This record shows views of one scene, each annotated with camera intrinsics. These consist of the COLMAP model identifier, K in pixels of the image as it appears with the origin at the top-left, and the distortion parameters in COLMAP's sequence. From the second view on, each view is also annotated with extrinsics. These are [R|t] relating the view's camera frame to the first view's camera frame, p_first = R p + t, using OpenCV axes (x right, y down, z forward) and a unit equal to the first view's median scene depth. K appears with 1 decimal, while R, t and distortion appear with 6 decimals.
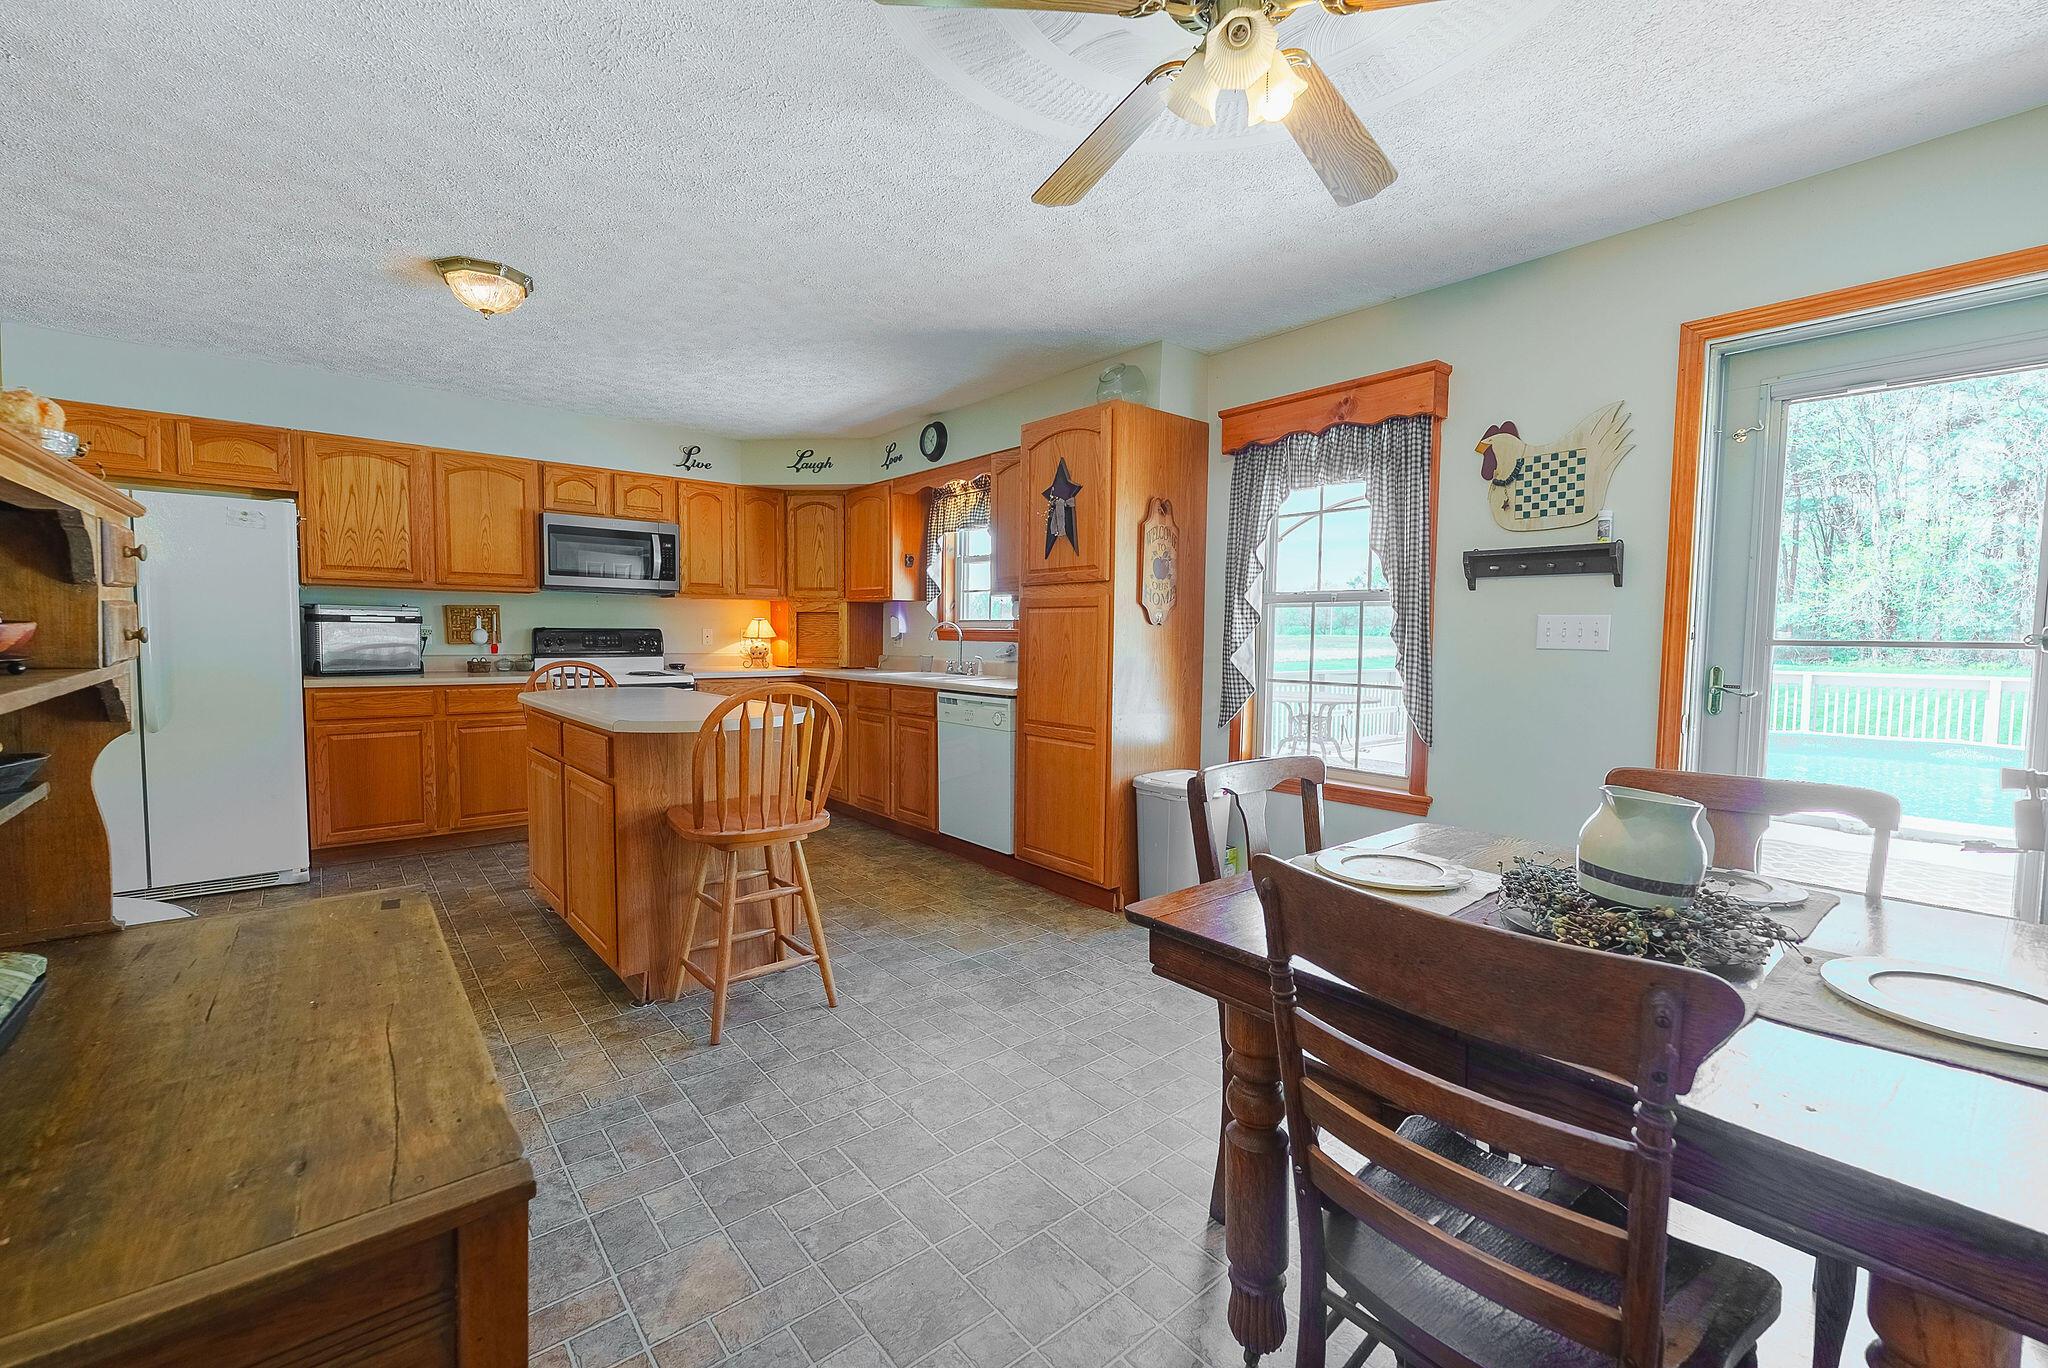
lens RADIAL K [[842.3, 0, 1012.5], [0, 842.3, 679.9], [0, 0, 1]] dist [-0.000559, -0.000986]
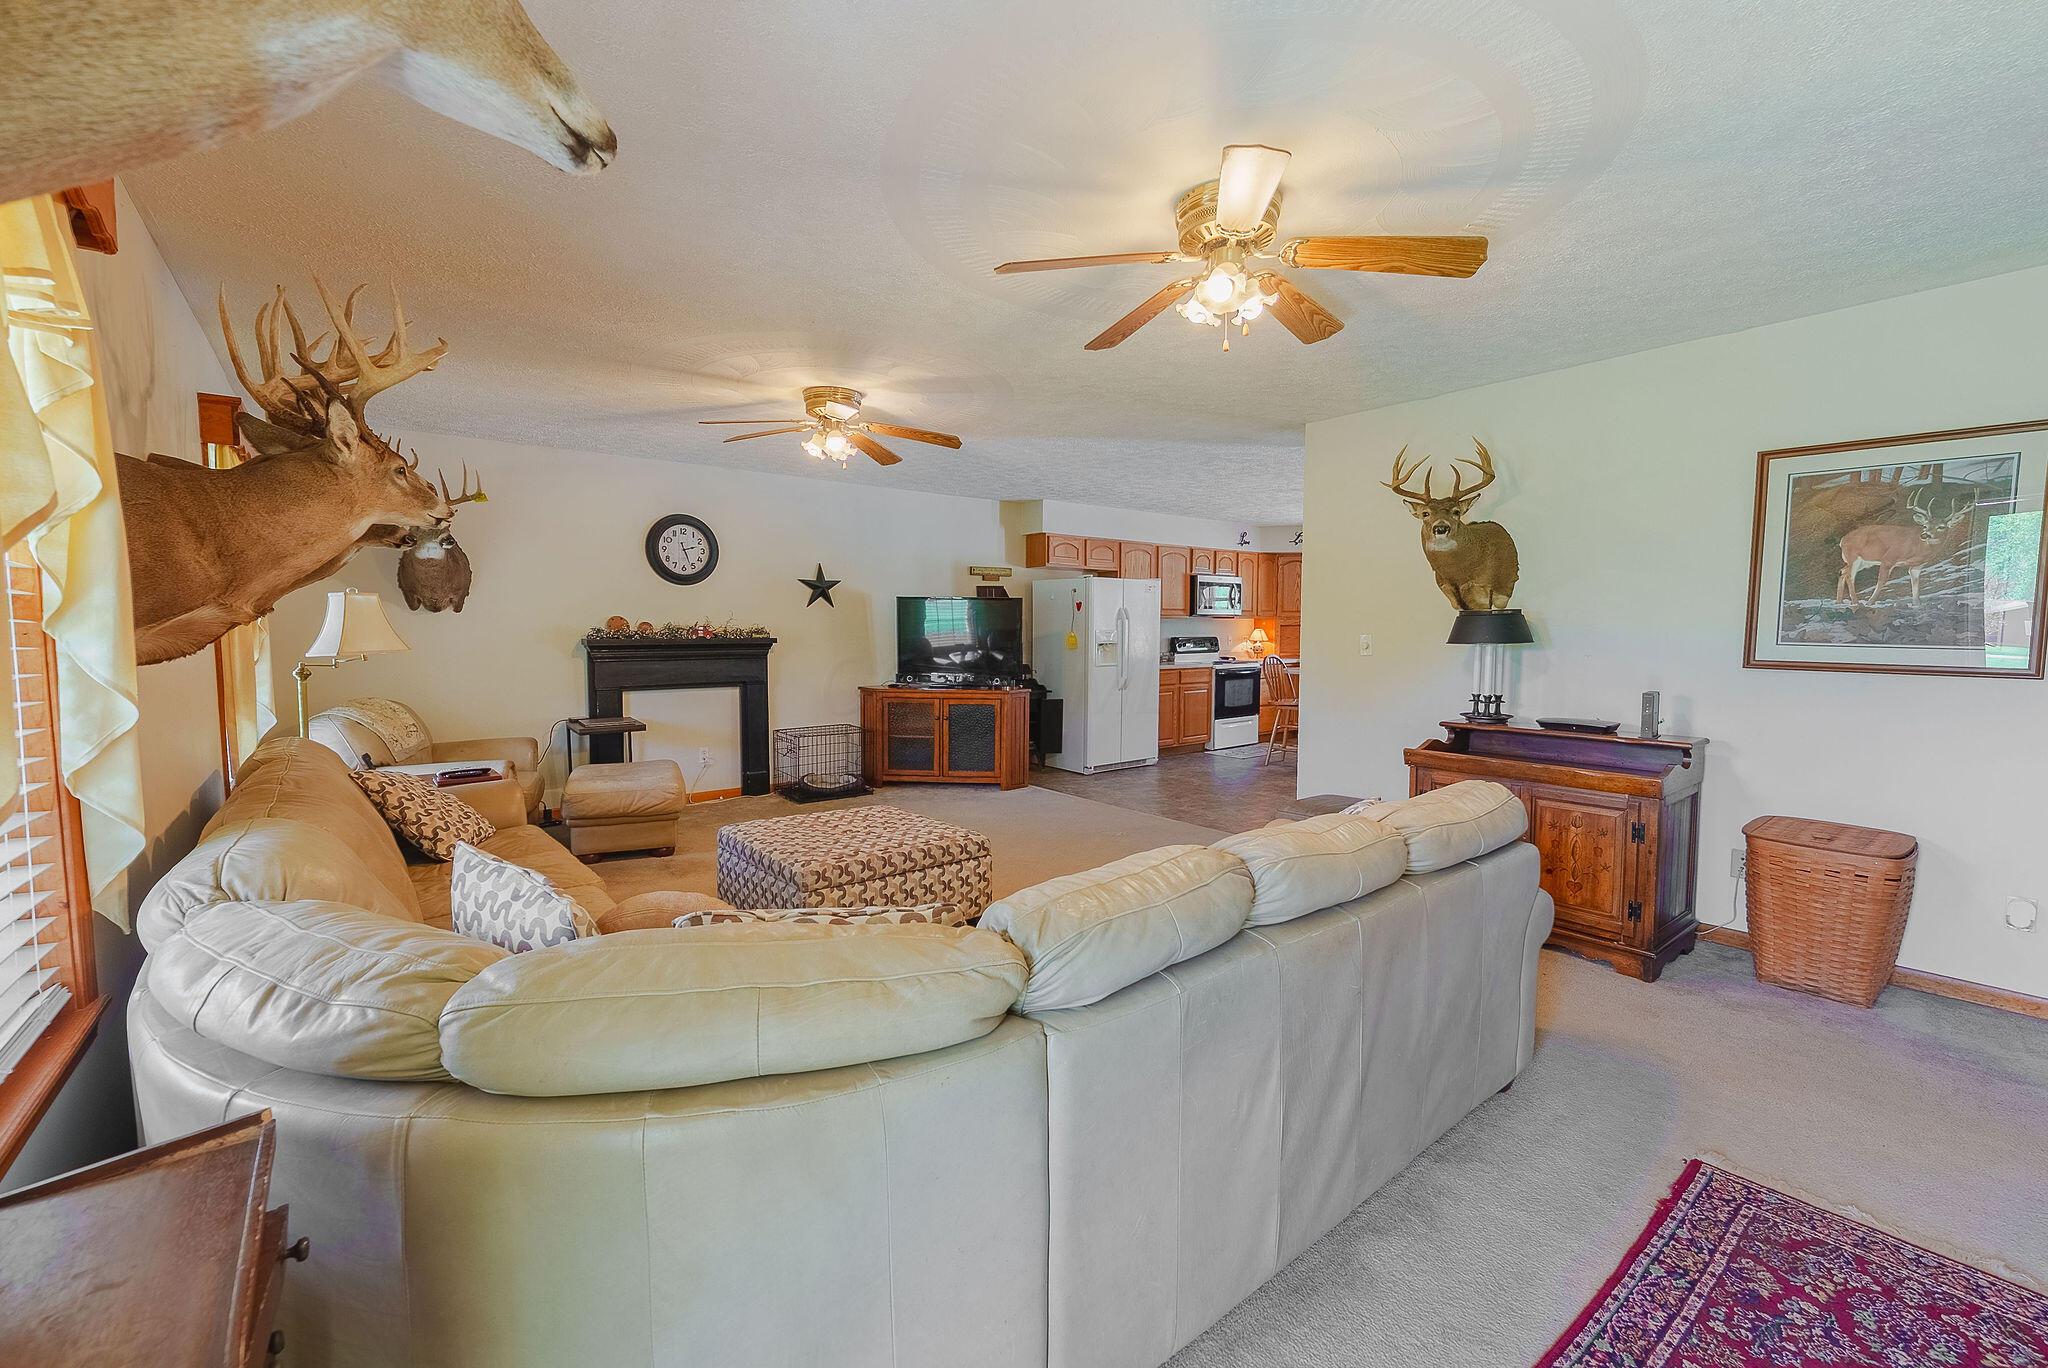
lens RADIAL K [[842.3, 0, 1027.7], [0, 842.3, 684.7], [0, 0, 1]] dist [-0.000559, -0.000986]
pose [[0.999714, -0.013372, -0.019816, -1.013579], [0.013591, 0.999848, 0.010935, 0.018167], [0.019666, -0.011201, 0.999744, -0.968592]]
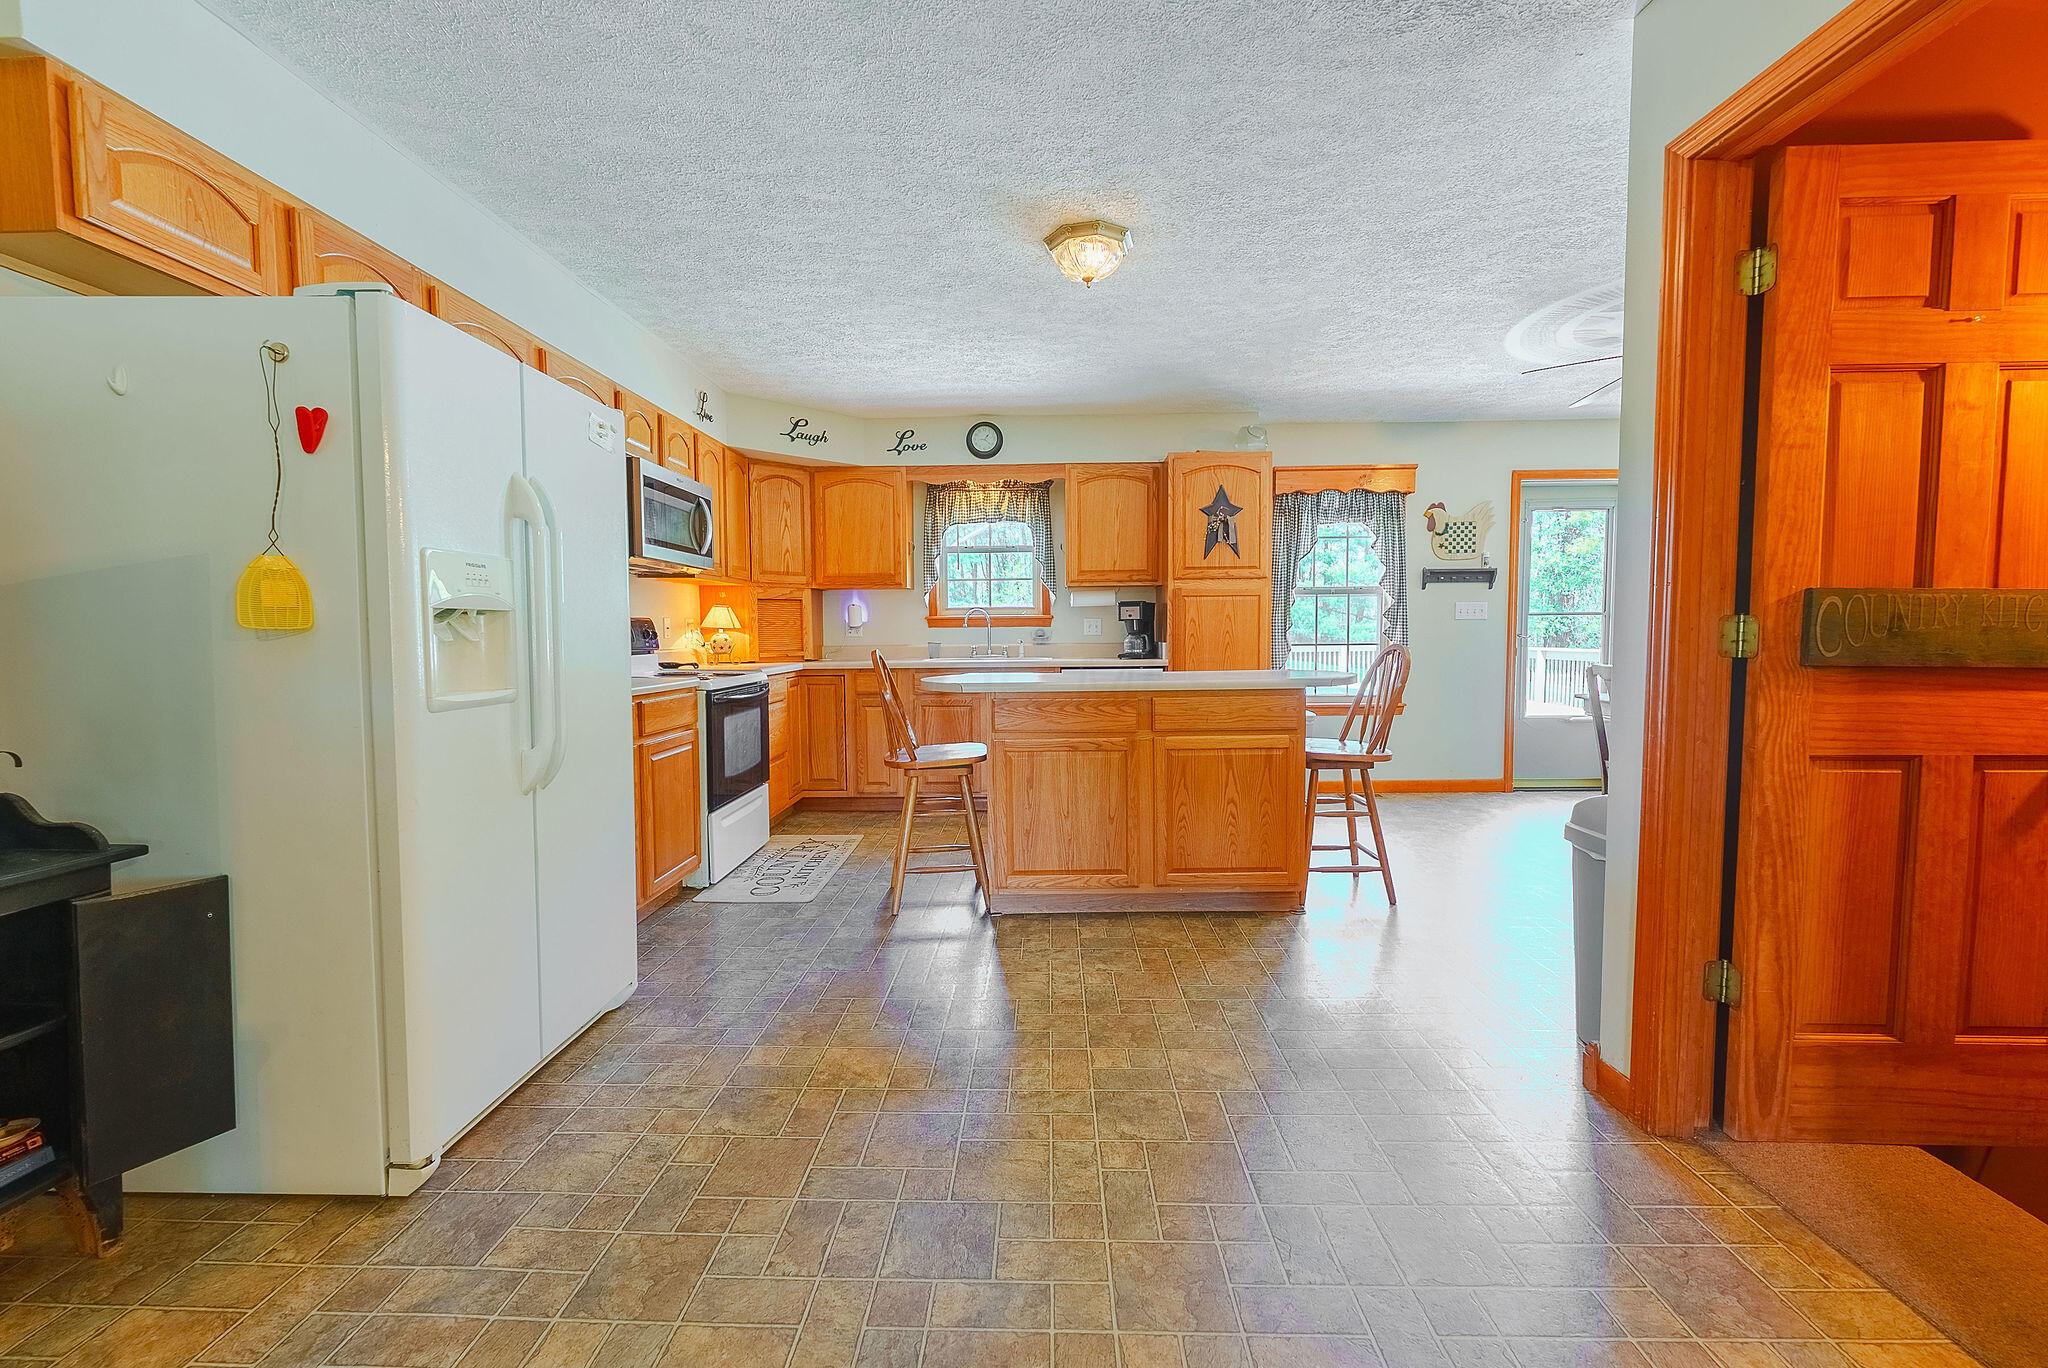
lens RADIAL K [[842.3, 0, 1026.0], [0, 842.3, 684.3], [0, 0, 1]] dist [-0.000559, -0.000986]
pose [[0.657862, -0.063941, 0.750420, -1.016878], [0.058684, 0.997712, 0.033566, -0.007561], [-0.750849, 0.021955, 0.660109, 0.302304]]
